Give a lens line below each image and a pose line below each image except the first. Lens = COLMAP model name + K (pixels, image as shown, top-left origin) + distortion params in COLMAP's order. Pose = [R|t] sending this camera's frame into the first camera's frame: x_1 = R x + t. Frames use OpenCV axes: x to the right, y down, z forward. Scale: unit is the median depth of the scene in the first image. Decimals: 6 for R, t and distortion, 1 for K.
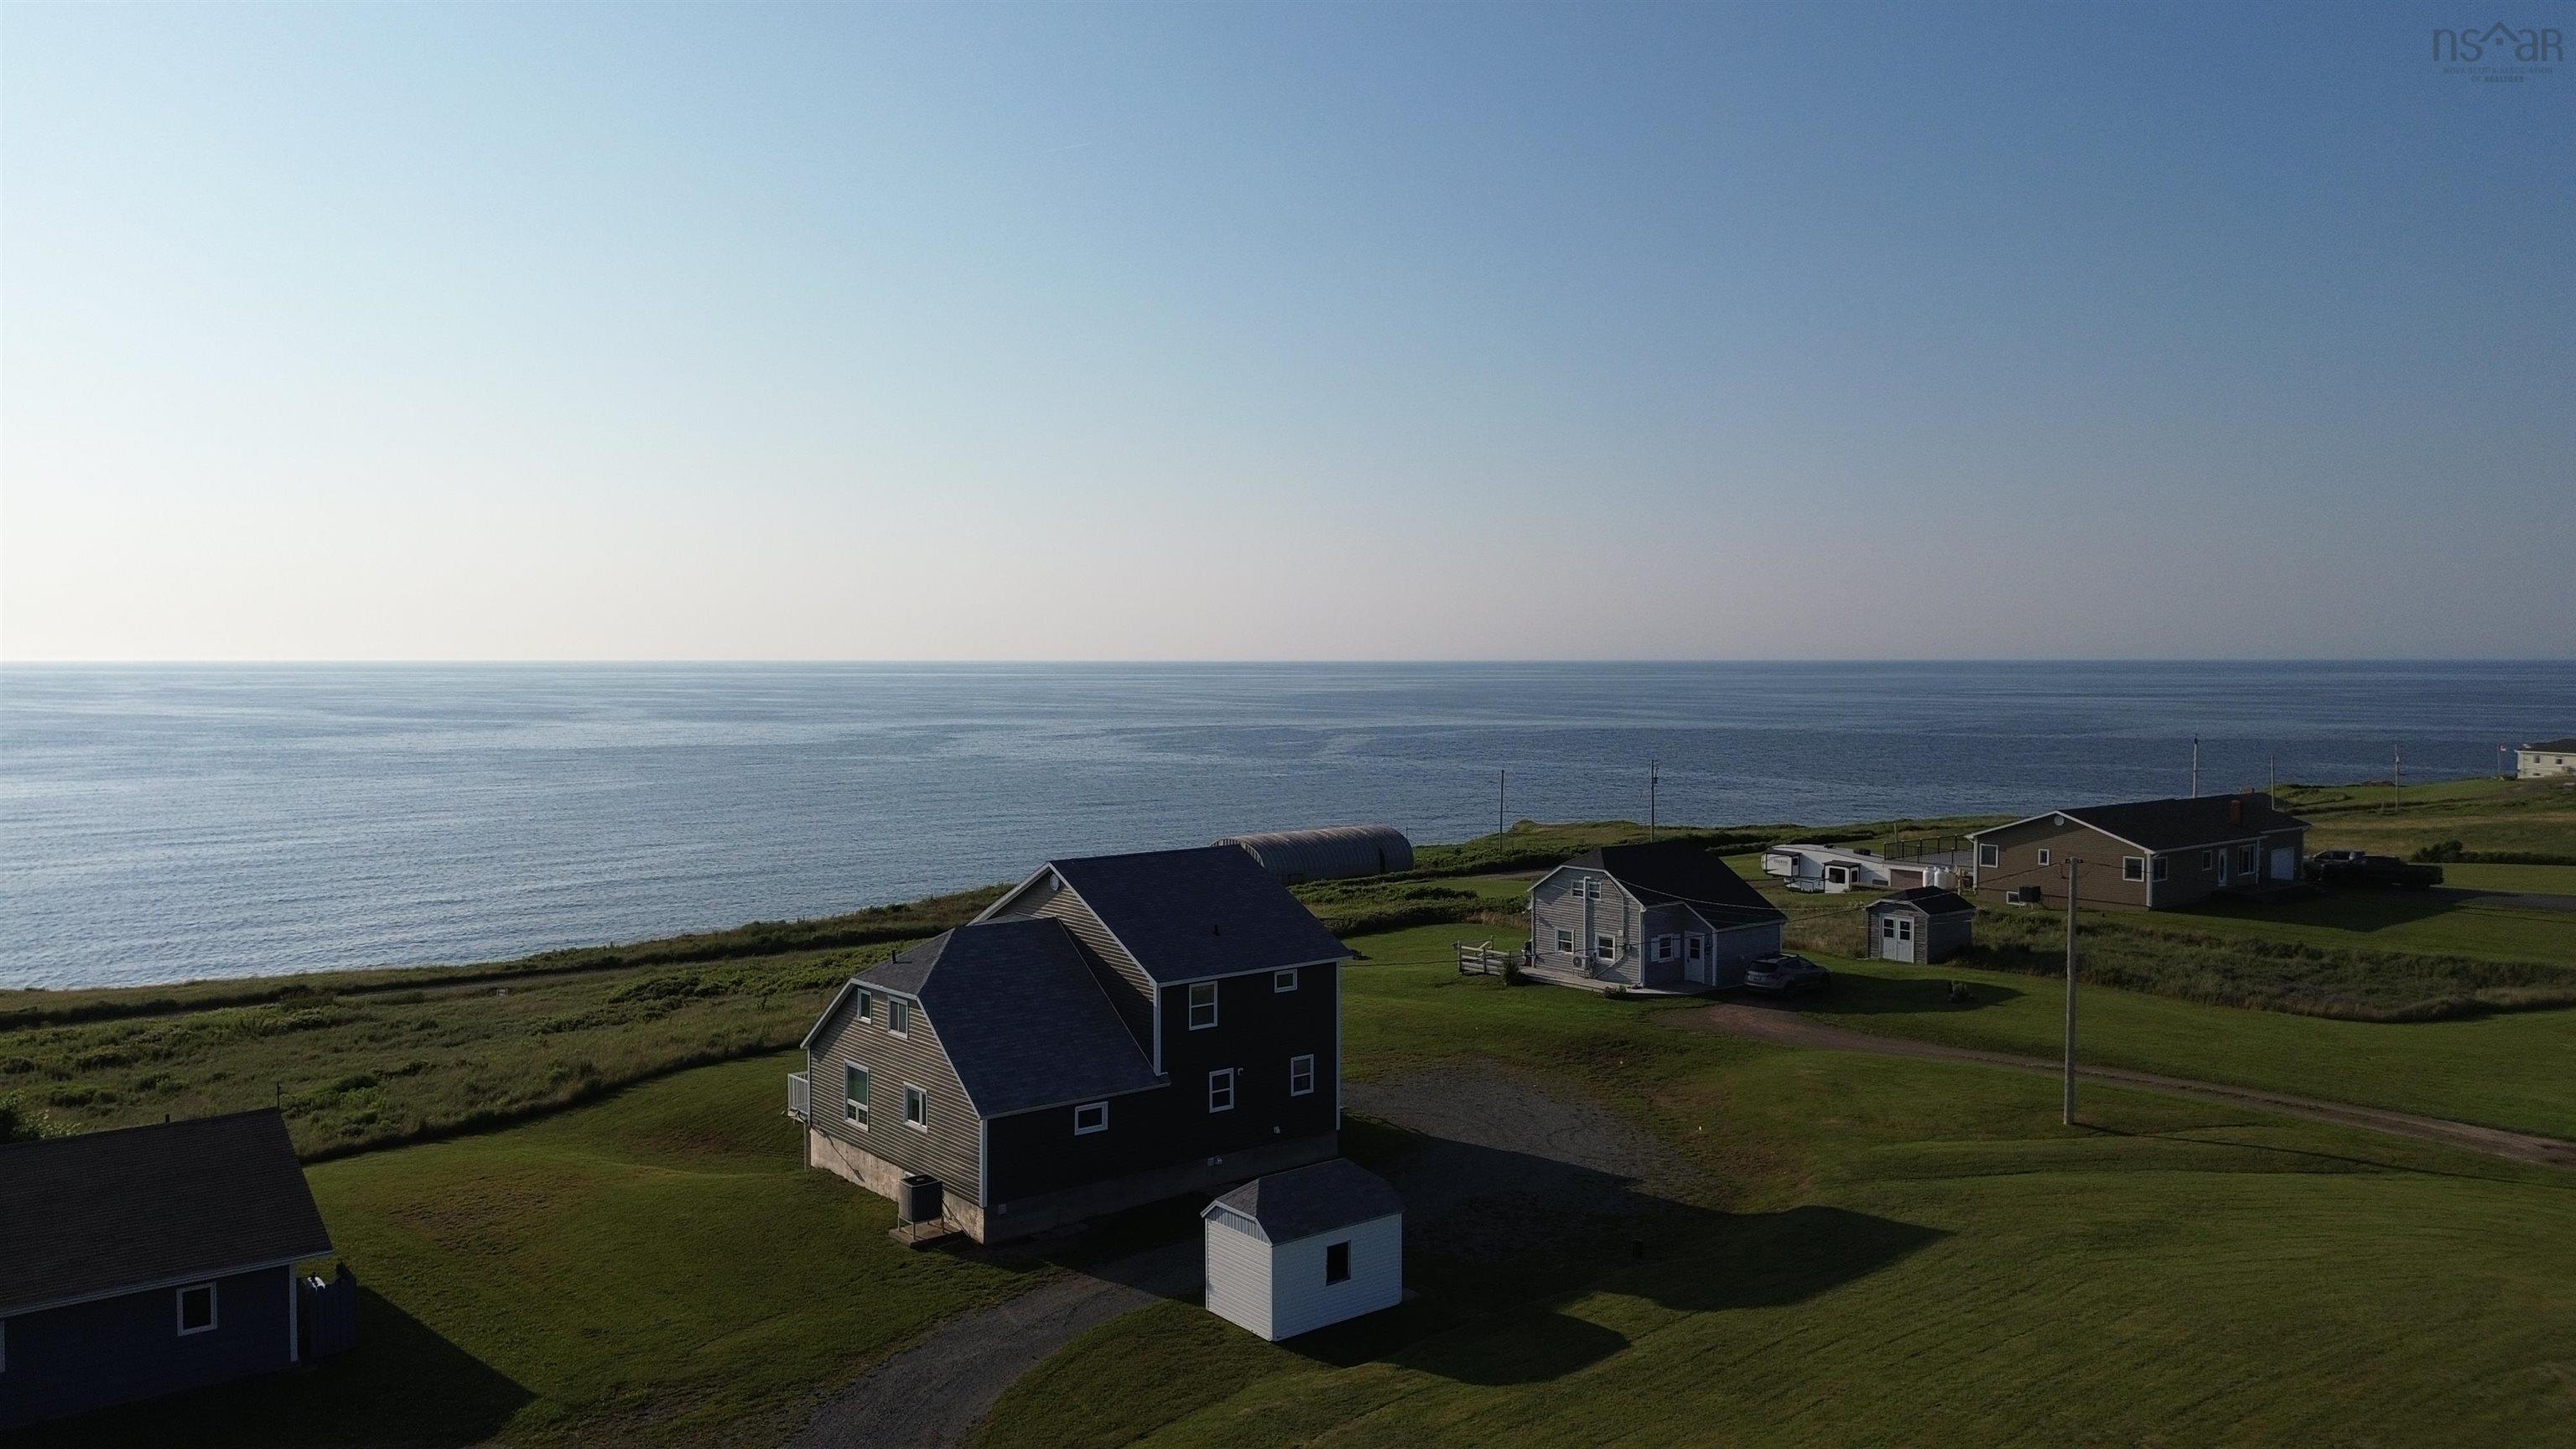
lens RADIAL K [[1809.5, 0, 1302.7], [0, 1809.5, 723.3], [0, 0, 1]] dist [0.058855, -0.045031]
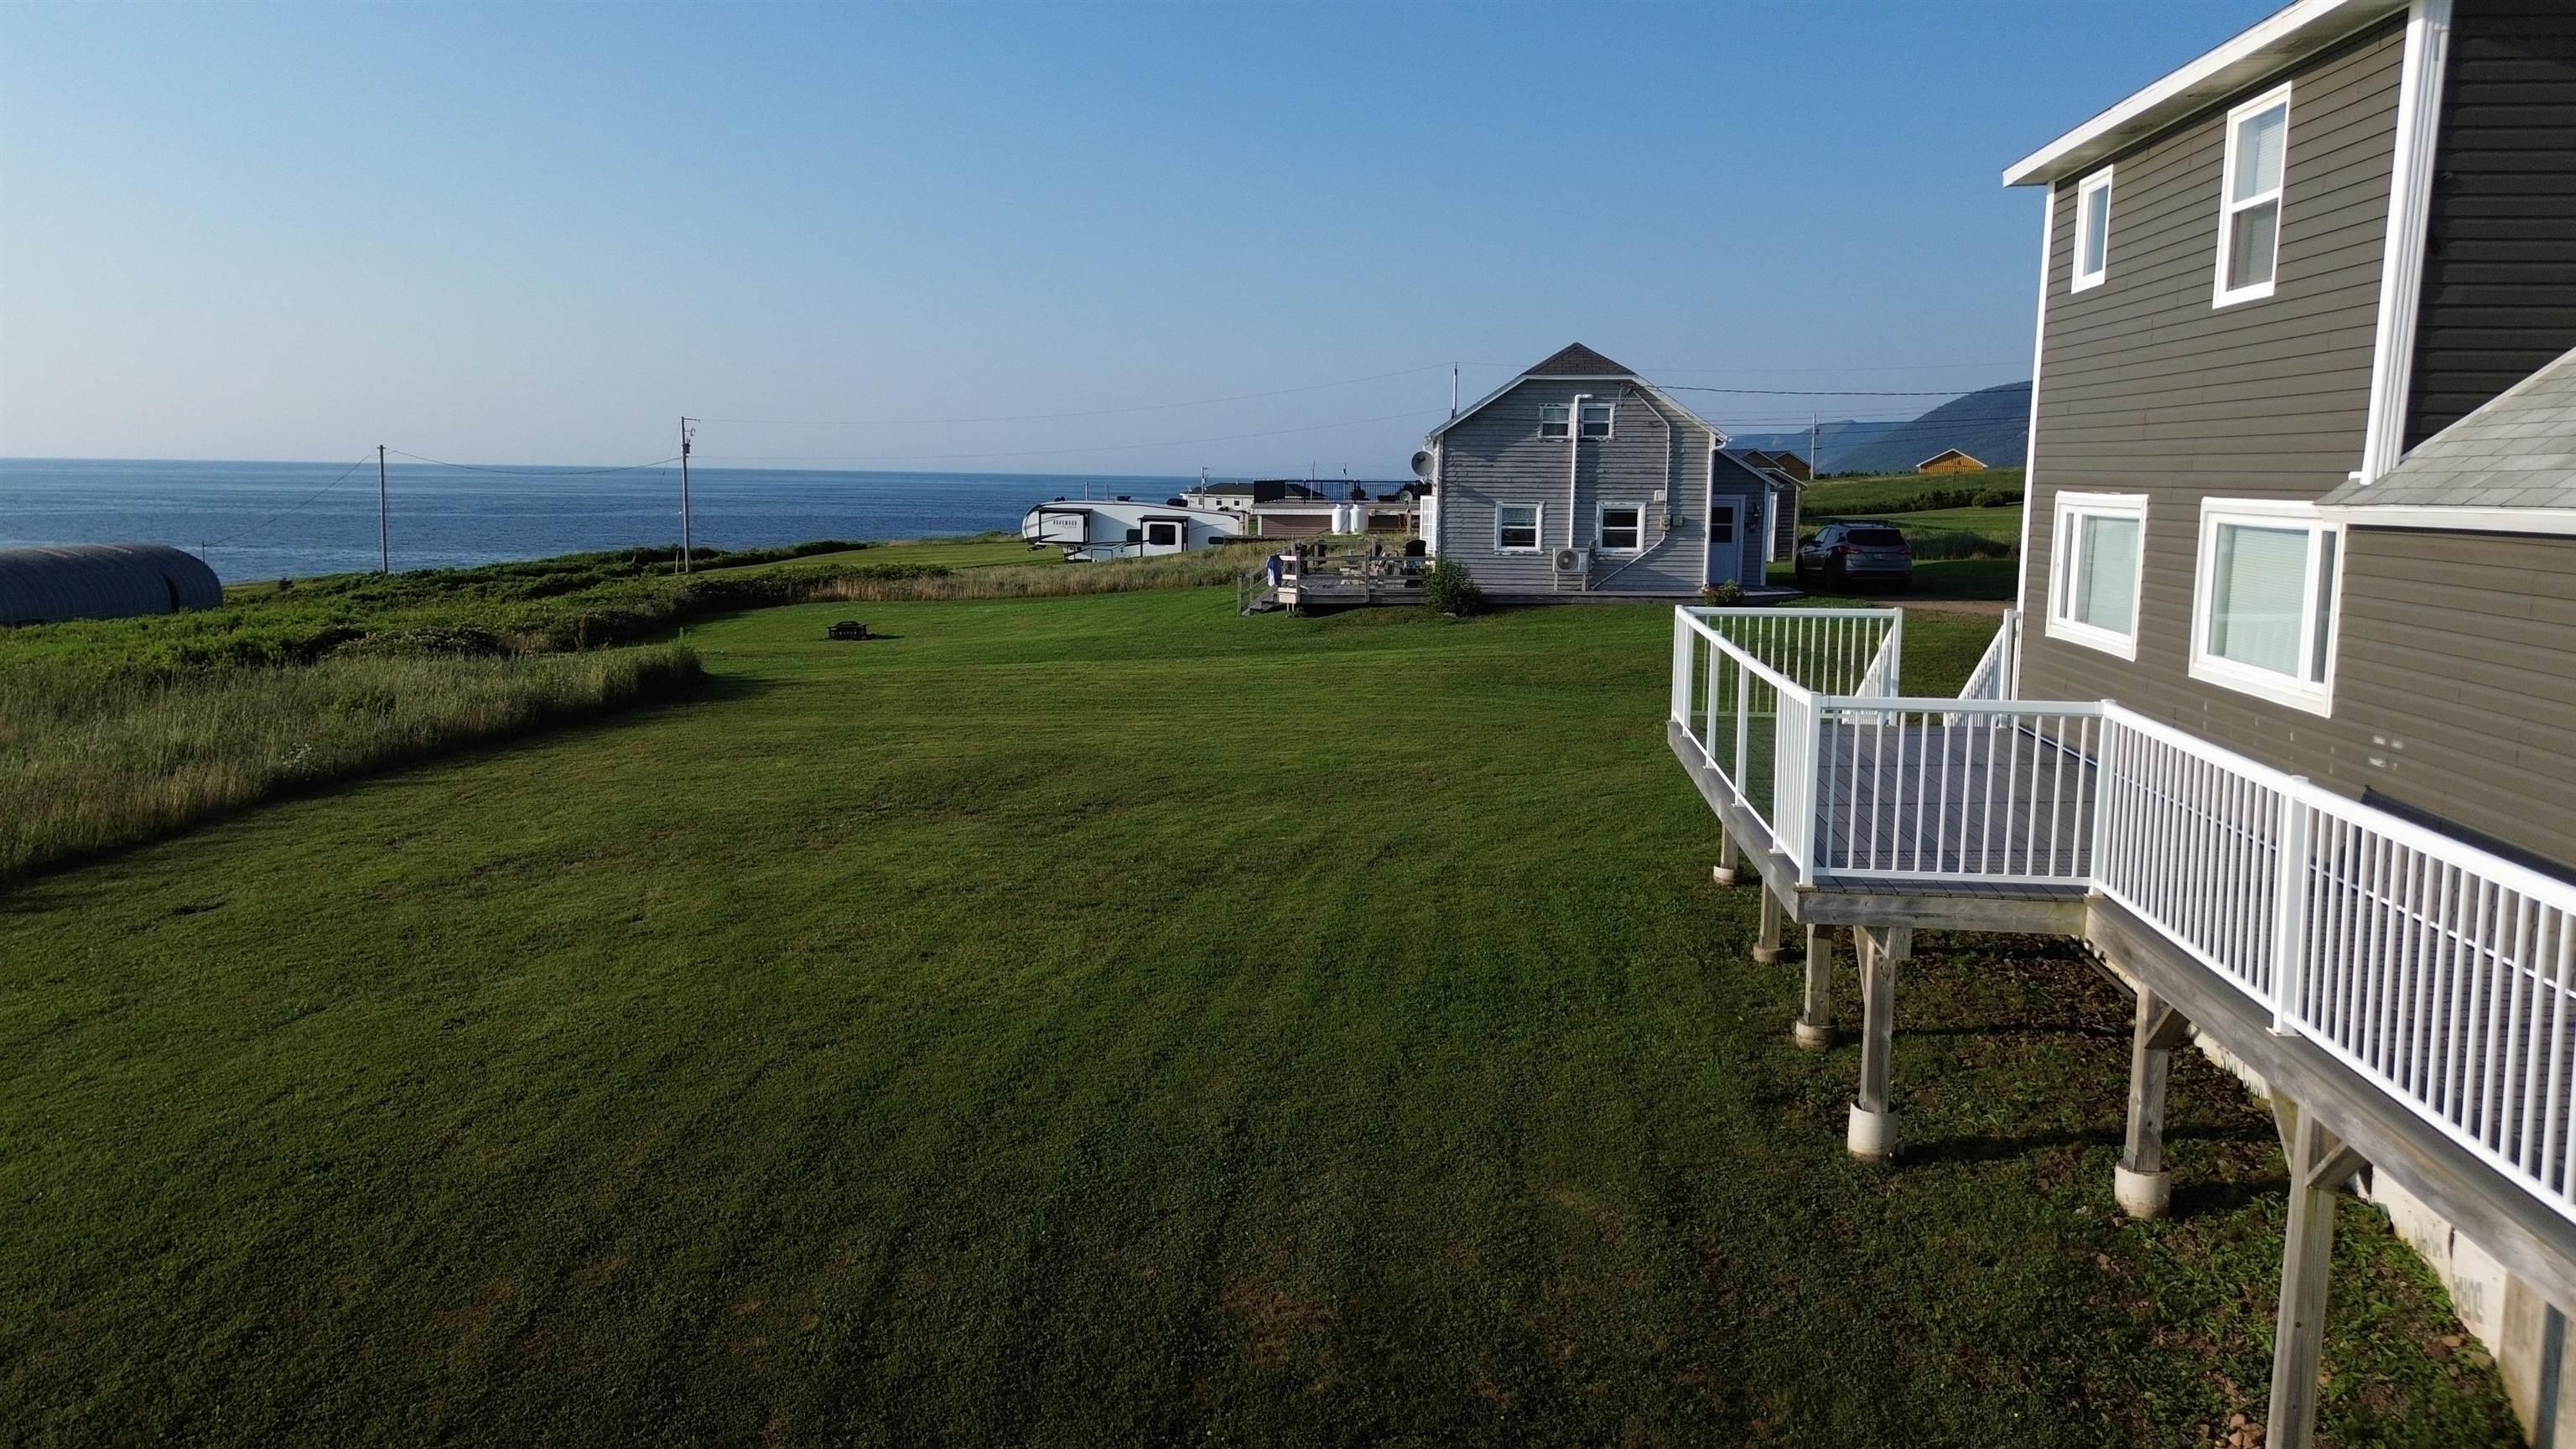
lens RADIAL K [[1809.5, 0, 1293.7], [0, 1809.5, 724.5], [0, 0, 1]] dist [0.058855, -0.045031]
pose [[0.709319, -0.089549, 0.699176, -0.193084], [0.013618, 0.993453, 0.113424, 0.084694], [-0.704756, -0.070932, 0.705895, 0.492344]]
